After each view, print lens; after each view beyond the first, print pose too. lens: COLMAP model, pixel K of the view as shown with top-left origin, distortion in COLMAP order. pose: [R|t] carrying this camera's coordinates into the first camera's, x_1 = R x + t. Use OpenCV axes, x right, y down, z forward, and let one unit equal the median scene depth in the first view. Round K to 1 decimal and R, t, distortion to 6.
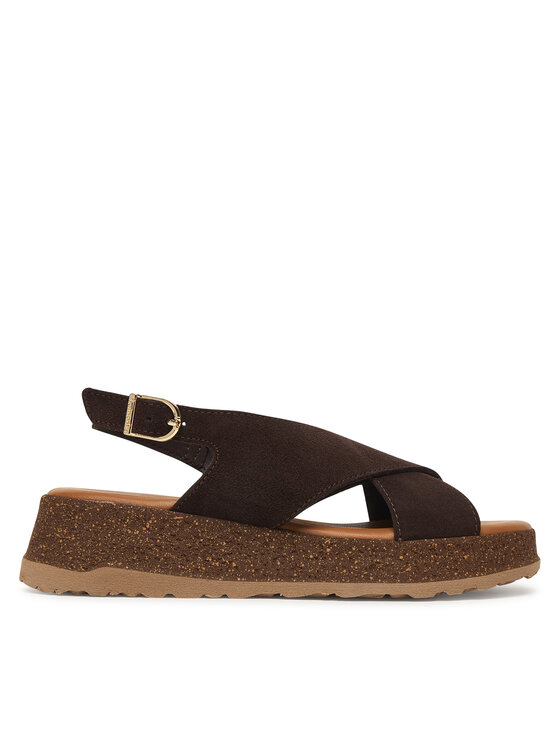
lens RADIAL K [[816.1, 0, 280.4], [0, 816.1, 372.7], [0, 0, 1]] dist [0.003173, 0.000000]
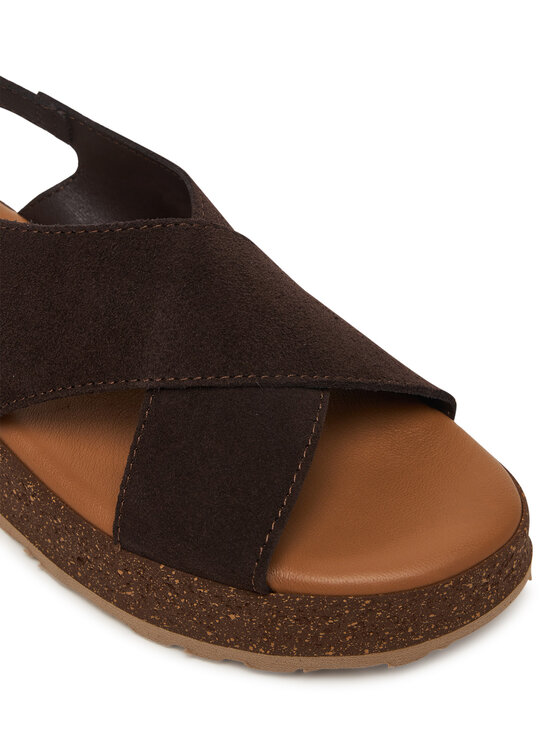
lens RADIAL K [[1212.7, 0, 280.6], [0, 1212.7, 371.7], [0, 0, 1]] dist [0.268001, 0.000000]
pose [[0.823080, 0.363278, -0.436542, 0.524370], [0.068275, 0.699791, 0.711077, -0.418744], [0.563806, -0.615078, 0.551181, 0.681465]]
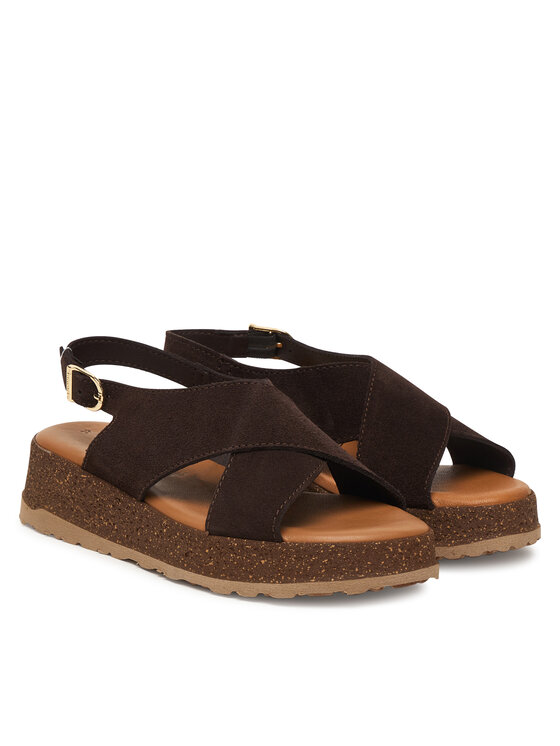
lens RADIAL K [[1614.7, 0, 280.0], [0, 1614.7, 372.9], [0, 0, 1]] dist [-0.508497, 0.000000]
pose [[0.721578, 0.098124, -0.685344, 1.475933], [0.089012, 0.968541, 0.232388, -0.411345], [0.686587, -0.228690, 0.690144, -0.215644]]
